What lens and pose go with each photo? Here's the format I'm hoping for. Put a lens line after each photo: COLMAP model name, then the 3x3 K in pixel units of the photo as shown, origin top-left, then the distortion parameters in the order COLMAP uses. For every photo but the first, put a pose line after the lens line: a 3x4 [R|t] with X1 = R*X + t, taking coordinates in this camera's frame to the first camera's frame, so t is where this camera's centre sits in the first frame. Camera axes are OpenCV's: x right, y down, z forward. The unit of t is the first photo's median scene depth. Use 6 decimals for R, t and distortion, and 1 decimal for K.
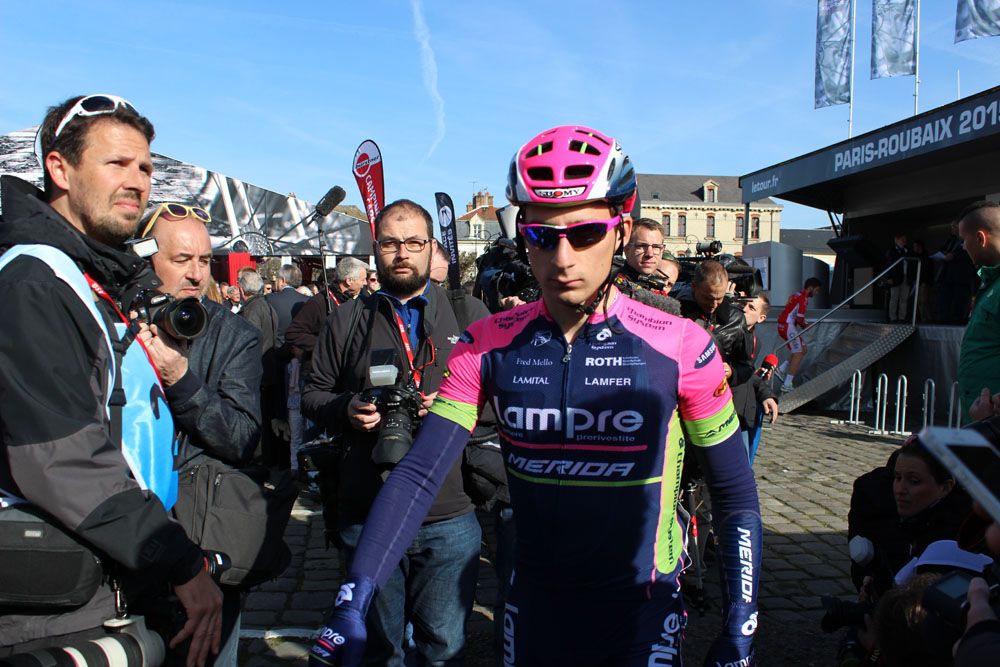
lens RADIAL K [[944.6, 0, 510.5], [0, 944.6, 331.8], [0, 0, 1]] dist [-0.133776, 0.146016]
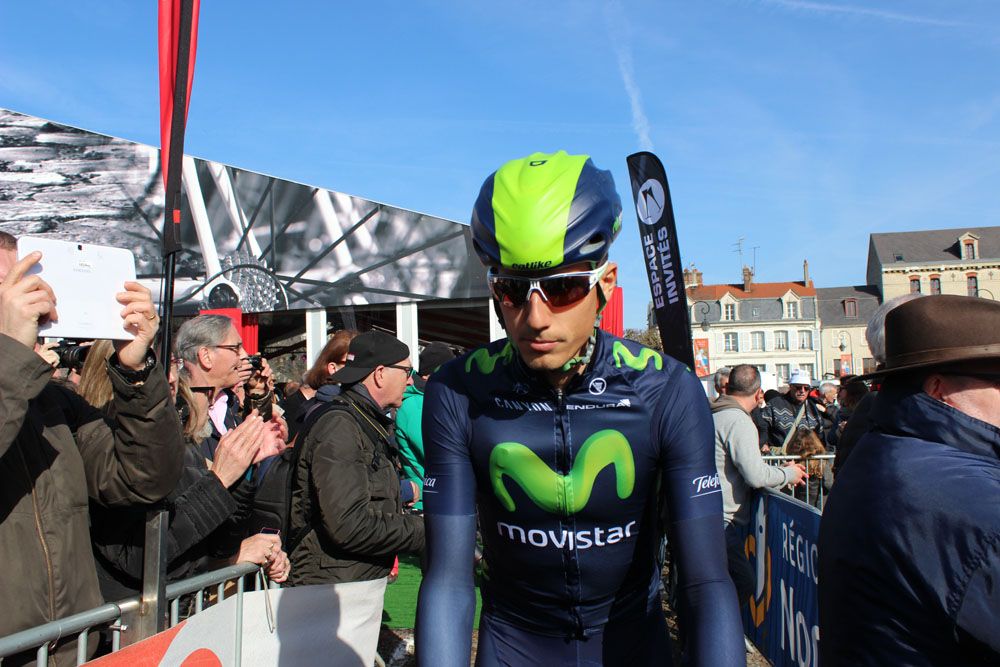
lens RADIAL K [[944.6, 0, 510.5], [0, 944.6, 331.8], [0, 0, 1]] dist [-0.133776, 0.146016]
pose [[0.975134, -0.063256, -0.212399, -0.042920], [0.040440, 0.993097, -0.110100, -0.013913], [0.217897, 0.098773, 0.970961, 0.561647]]
